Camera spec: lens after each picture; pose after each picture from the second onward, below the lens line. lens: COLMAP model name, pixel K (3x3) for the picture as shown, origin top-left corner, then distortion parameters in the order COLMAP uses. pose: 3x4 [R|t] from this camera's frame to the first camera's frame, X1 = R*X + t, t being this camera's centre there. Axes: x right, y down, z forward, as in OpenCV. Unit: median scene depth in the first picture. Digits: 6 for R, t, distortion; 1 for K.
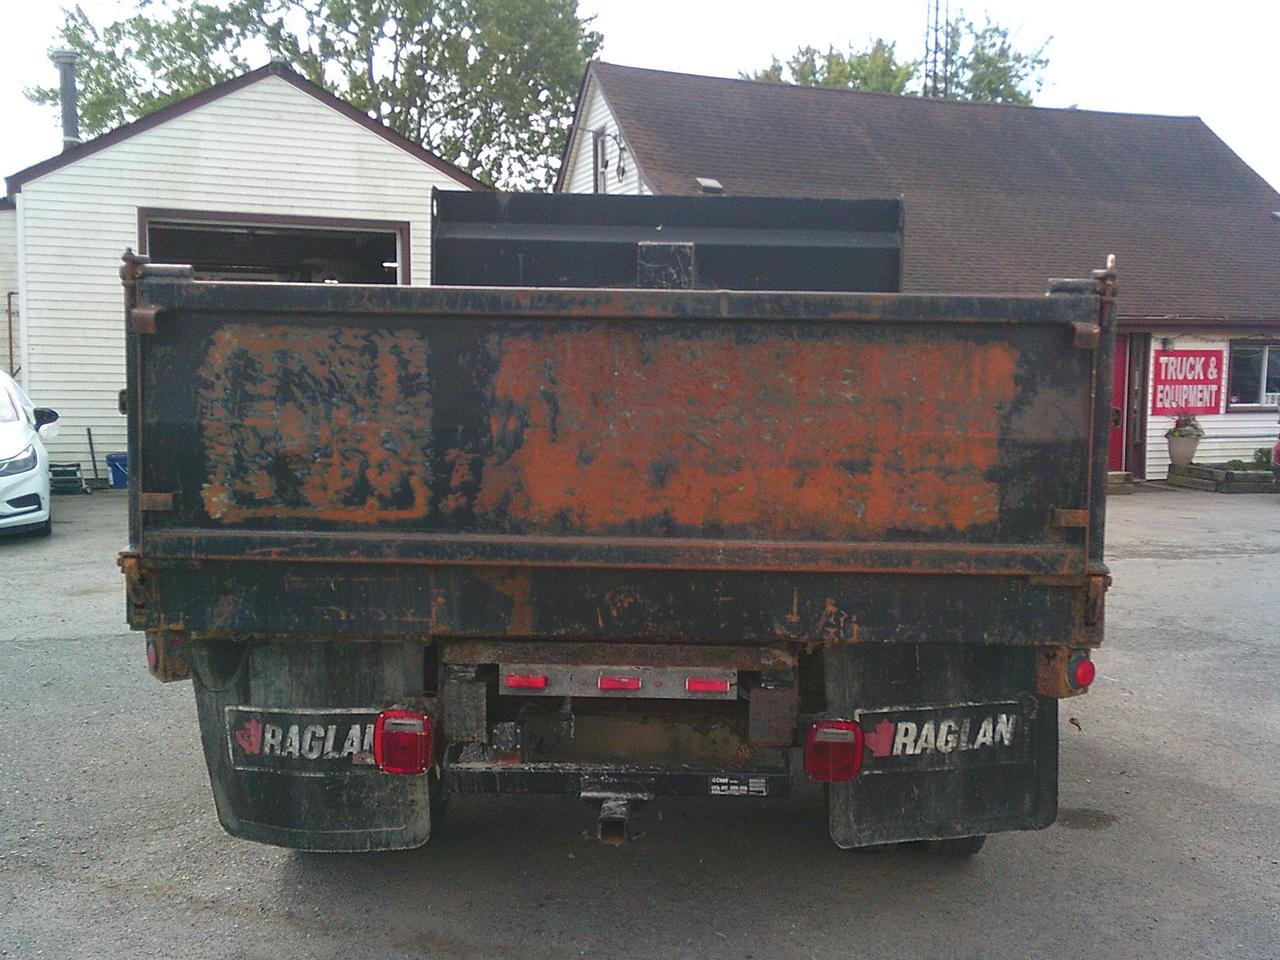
lens RADIAL K [[1343.5, 0, 676.3], [0, 1343.5, 495.3], [0, 0, 1]] dist [0.114921, -0.209704]
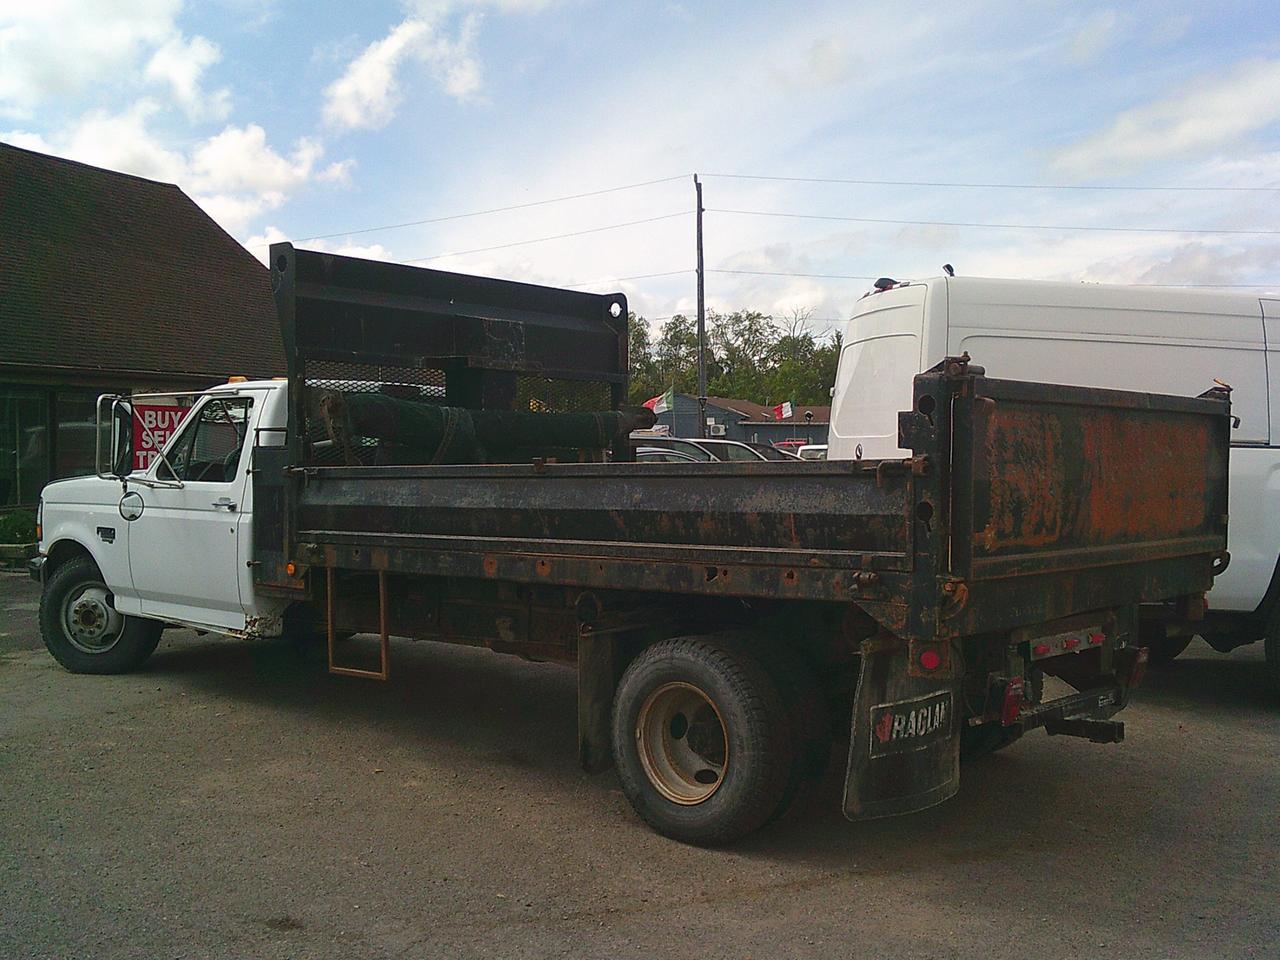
lens RADIAL K [[1343.5, 0, 676.3], [0, 1343.5, 495.3], [0, 0, 1]] dist [0.114921, -0.209704]
pose [[0.626040, -0.031393, 0.779159, -1.520128], [0.062022, 0.998028, -0.009621, -0.042080], [-0.777321, 0.054348, 0.626752, 0.372605]]
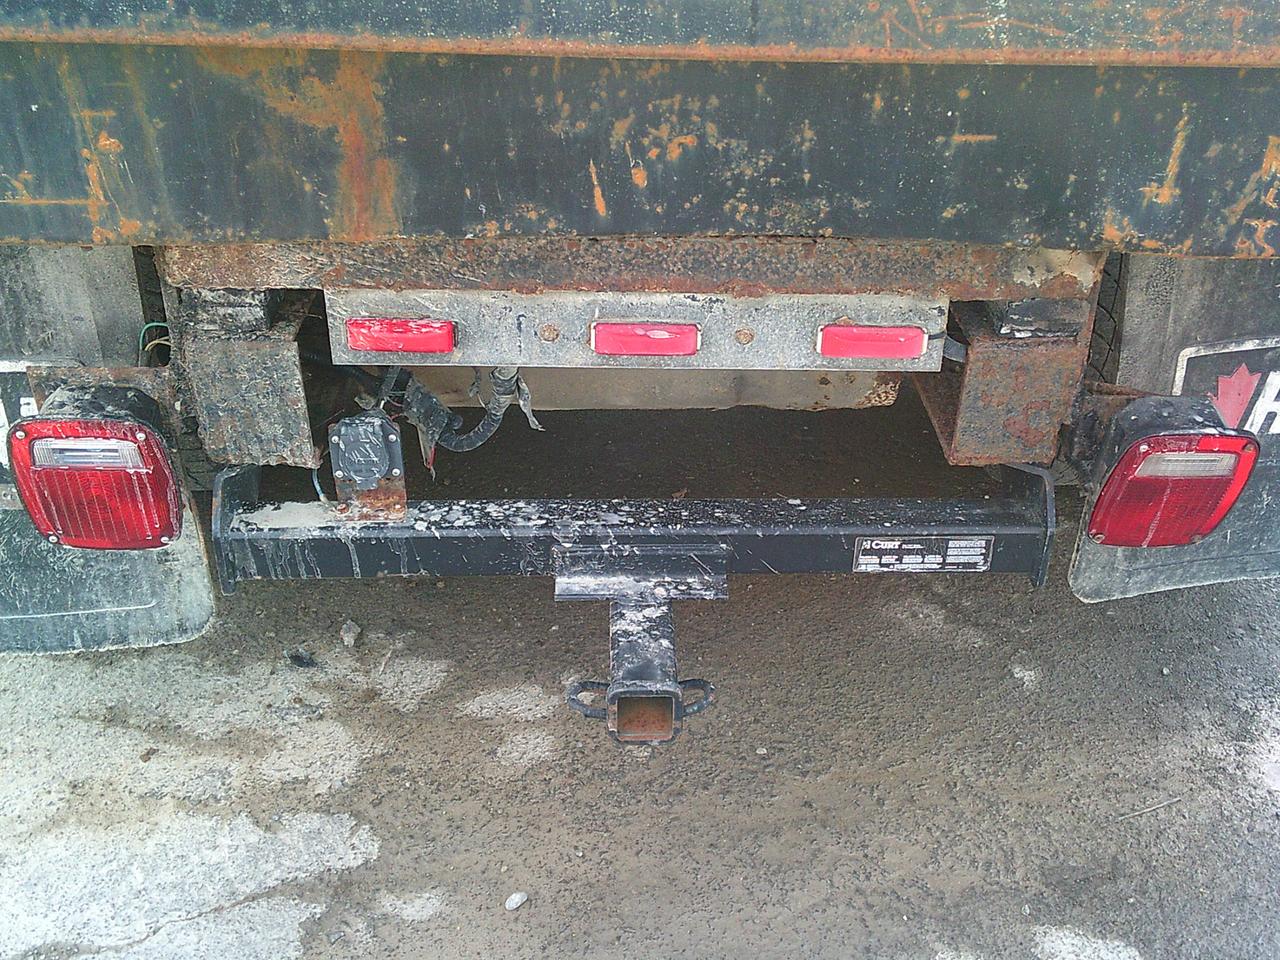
lens RADIAL K [[1343.5, 0, 676.3], [0, 1343.5, 495.3], [0, 0, 1]] dist [0.114921, -0.209704]
pose [[0.997898, -0.021704, 0.061065, -0.057823], [-0.010569, 0.875133, 0.483766, -0.008302], [-0.063940, -0.483395, 0.873064, 0.639216]]
